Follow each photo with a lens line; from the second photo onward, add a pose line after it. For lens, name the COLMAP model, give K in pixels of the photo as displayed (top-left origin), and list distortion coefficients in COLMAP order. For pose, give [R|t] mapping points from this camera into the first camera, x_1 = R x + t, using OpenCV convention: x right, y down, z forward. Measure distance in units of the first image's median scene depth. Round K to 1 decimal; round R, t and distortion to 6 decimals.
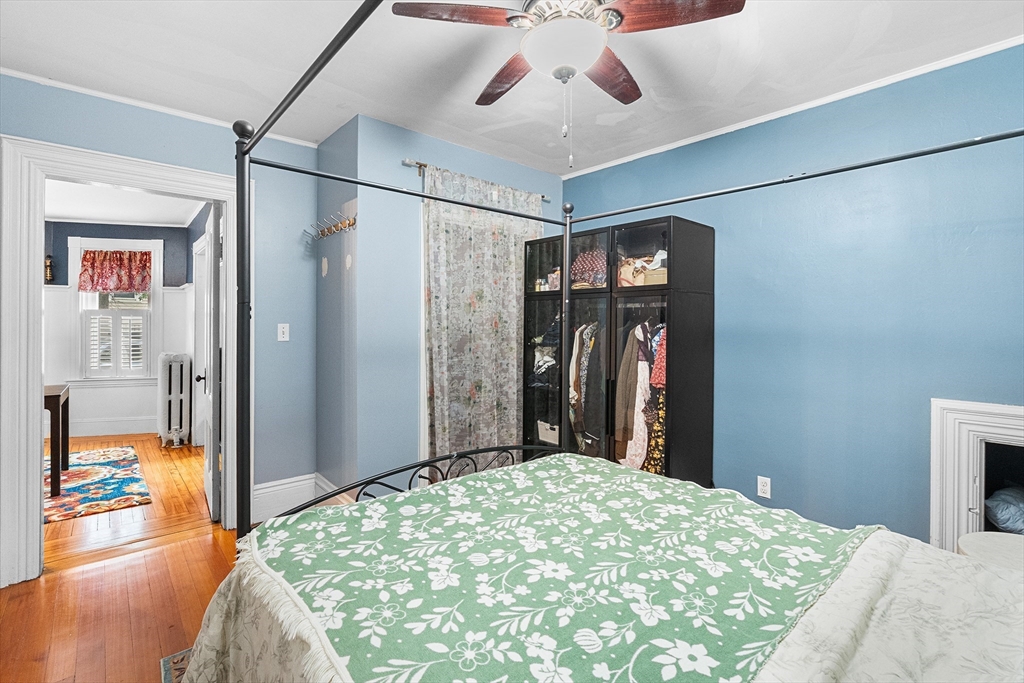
lens RADIAL K [[471.6, 0, 511.2], [0, 471.6, 324.2], [0, 0, 1]] dist [-0.012041, 0.002919]
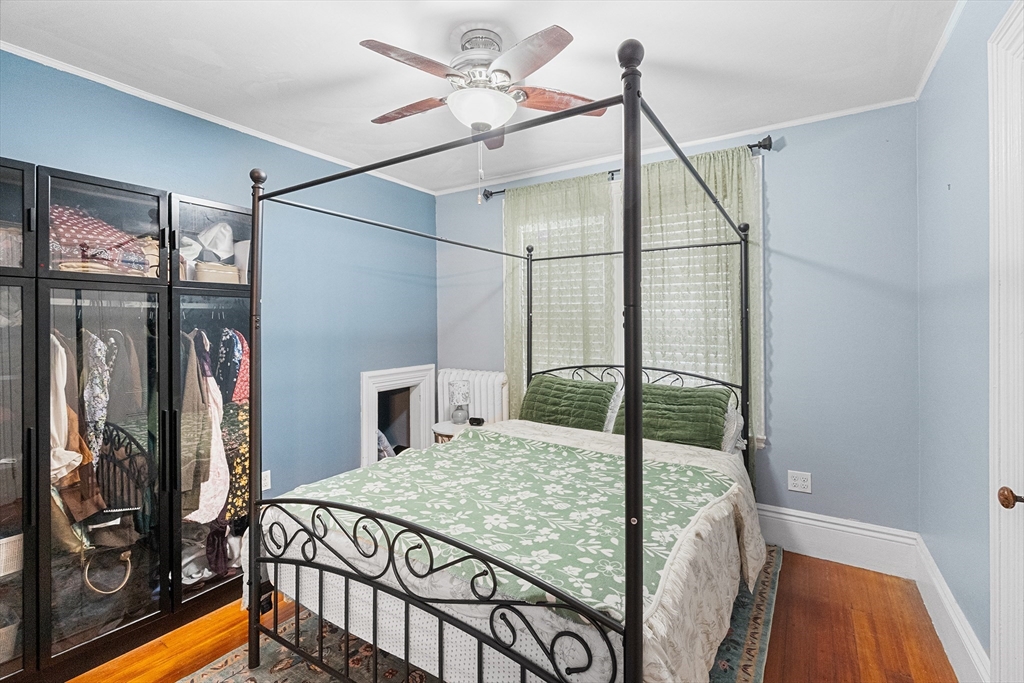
lens RADIAL K [[471.6, 0, 526.7], [0, 471.6, 324.3], [0, 0, 1]] dist [-0.012041, 0.002919]
pose [[-0.309863, -0.005268, 0.950767, -0.560796], [0.006201, 0.999952, 0.007562, -0.011785], [-0.950761, 0.008239, -0.309816, 0.646470]]
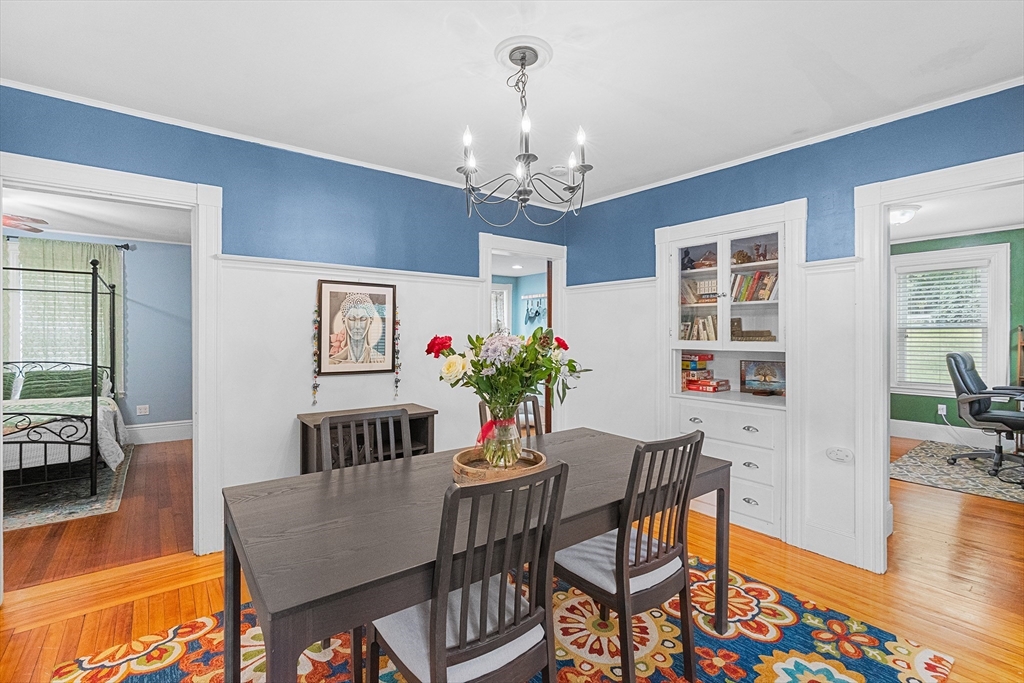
lens RADIAL K [[471.6, 0, 516.0], [0, 471.6, 332.2], [0, 0, 1]] dist [-0.012041, 0.002919]
pose [[-0.998395, -0.000845, 0.056628, -1.446372], [-0.001033, 0.999994, -0.003302, -0.010503], [-0.056625, -0.003356, -0.998390, 1.639152]]
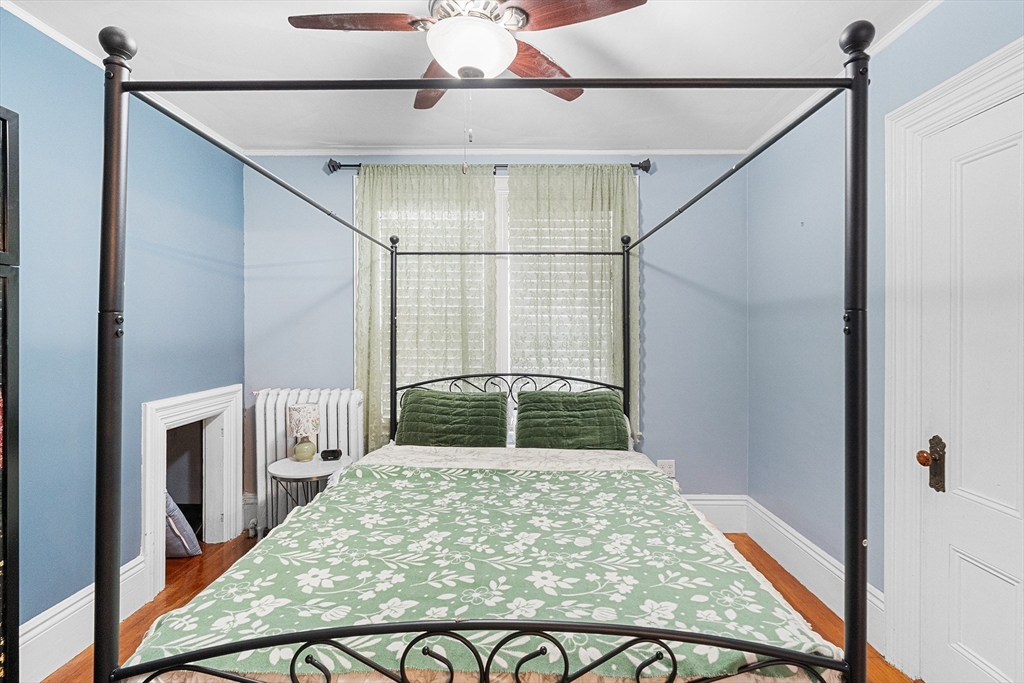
lens RADIAL K [[471.6, 0, 531.2], [0, 471.6, 327.4], [0, 0, 1]] dist [-0.012041, 0.002919]
pose [[-0.768222, -0.001502, 0.640182, -0.302654], [0.000521, 0.999995, 0.002971, -0.010576], [-0.640183, 0.002616, -0.768218, 0.841230]]
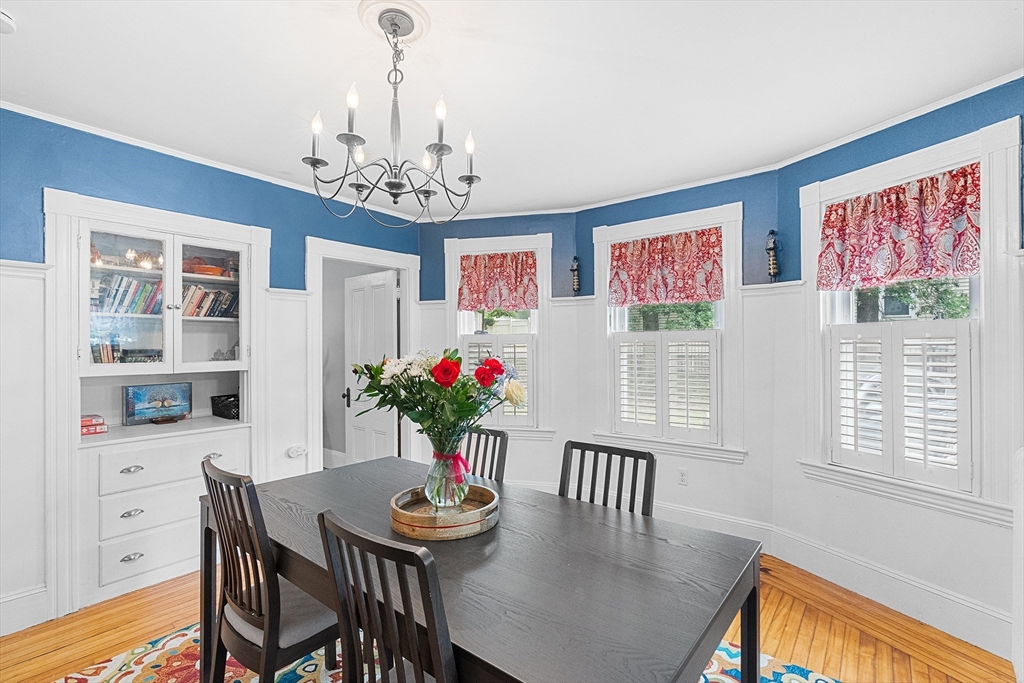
lens RADIAL K [[471.6, 0, 517.5], [0, 471.6, 342.4], [0, 0, 1]] dist [-0.012041, 0.002919]
pose [[0.200050, -0.011151, -0.979722, -0.879667], [0.006972, 0.999926, -0.009957, -0.018025], [0.979761, -0.004839, 0.200113, 1.035194]]
